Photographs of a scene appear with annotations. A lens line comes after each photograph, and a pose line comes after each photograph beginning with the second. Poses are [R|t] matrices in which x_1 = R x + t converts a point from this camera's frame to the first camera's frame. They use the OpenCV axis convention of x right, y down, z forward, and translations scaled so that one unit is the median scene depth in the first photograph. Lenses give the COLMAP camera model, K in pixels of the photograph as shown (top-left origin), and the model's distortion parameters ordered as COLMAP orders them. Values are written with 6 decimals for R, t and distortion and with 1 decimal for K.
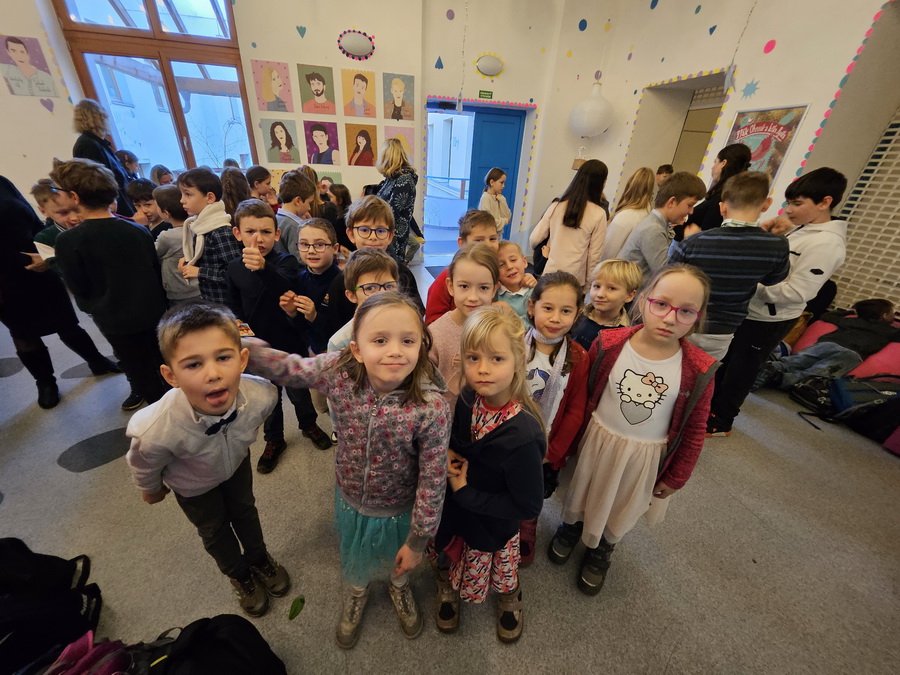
lens RADIAL K [[360.2, 0, 450.7], [0, 360.2, 364.1], [0, 0, 1]] dist [-0.029782, 0.006846]
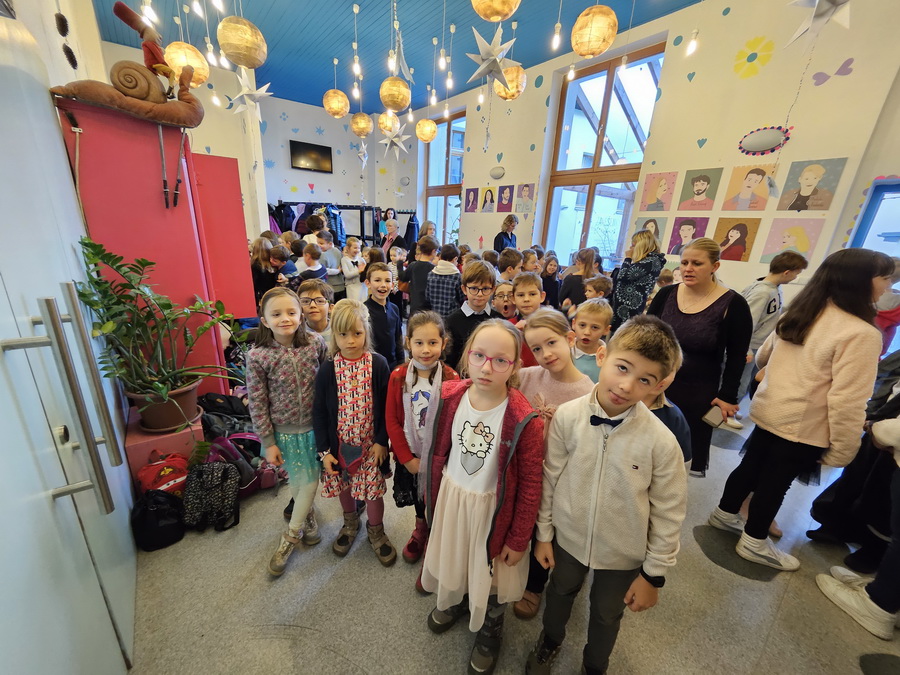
lens RADIAL K [[355.1, 0, 422.1], [0, 355.1, 348.2], [0, 0, 1]] dist [-0.035597, 0.006461]
pose [[0.376070, 0.258660, -0.889756, 0.335402], [-0.475368, 0.878106, 0.054351, -0.046335], [0.795359, 0.402522, 0.453188, 0.094191]]
